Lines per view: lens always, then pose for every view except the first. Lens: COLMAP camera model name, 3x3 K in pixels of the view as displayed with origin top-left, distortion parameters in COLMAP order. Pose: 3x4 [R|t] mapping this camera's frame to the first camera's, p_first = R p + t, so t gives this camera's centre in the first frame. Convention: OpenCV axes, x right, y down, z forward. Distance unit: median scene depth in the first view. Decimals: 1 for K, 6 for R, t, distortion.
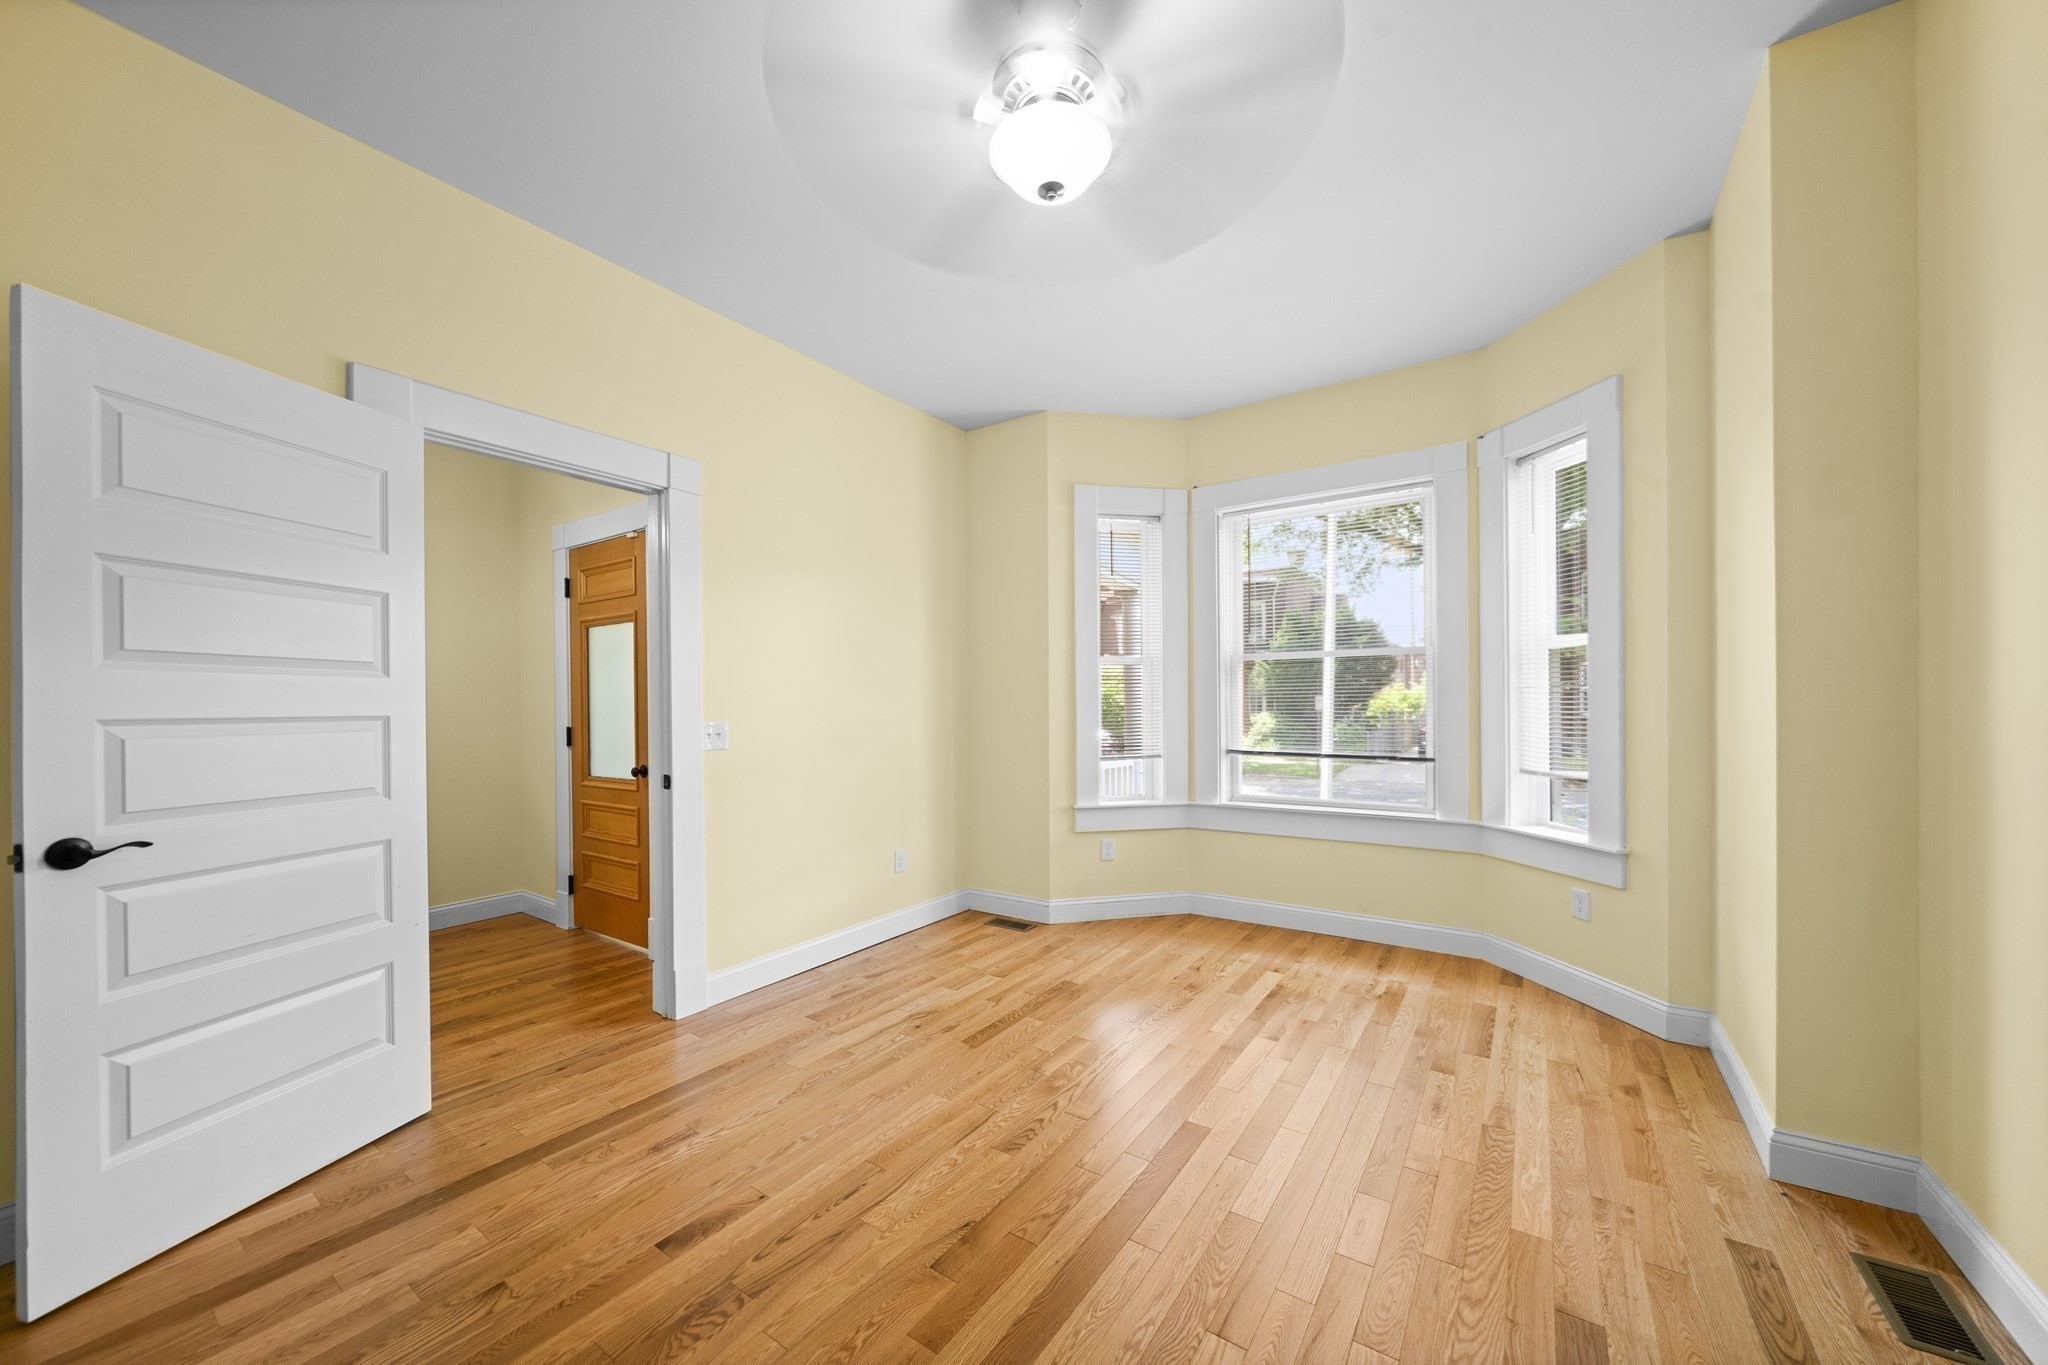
lens RADIAL K [[743.9, 0, 1024.3], [0, 743.9, 707.4], [0, 0, 1]] dist [-0.001516, 0.000128]
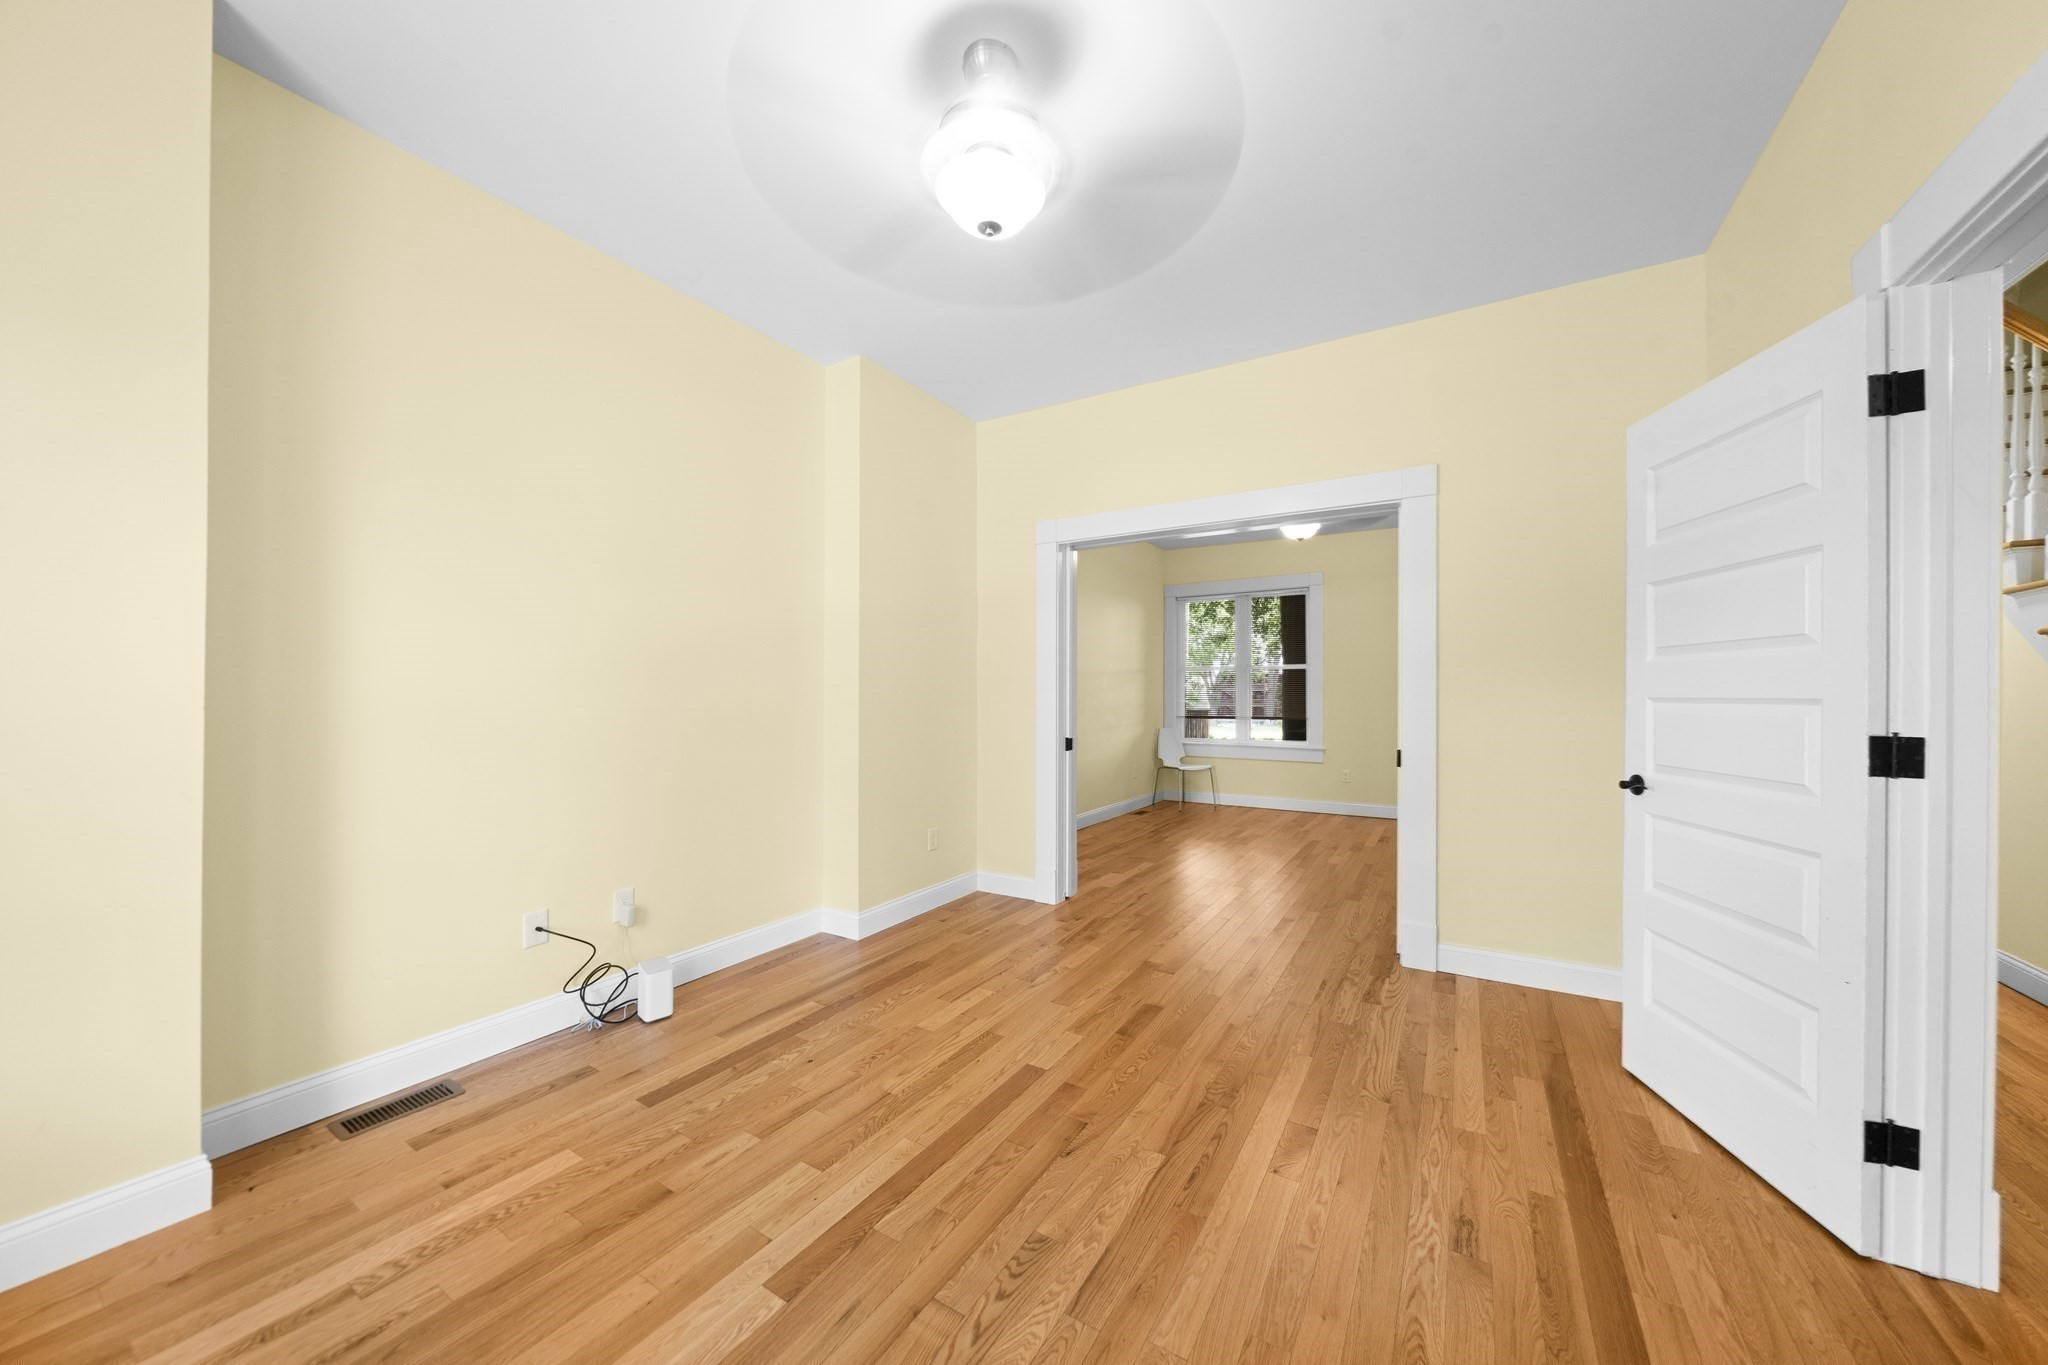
lens RADIAL K [[709.8, 0, 1028.1], [0, 709.8, 694.5], [0, 0, 1]] dist [-0.004062, -0.000045]
pose [[-0.998685, 0.005562, -0.050972, 0.018564], [0.005429, 0.999981, 0.002754, -0.000159], [0.050986, 0.002474, -0.998696, 1.143666]]
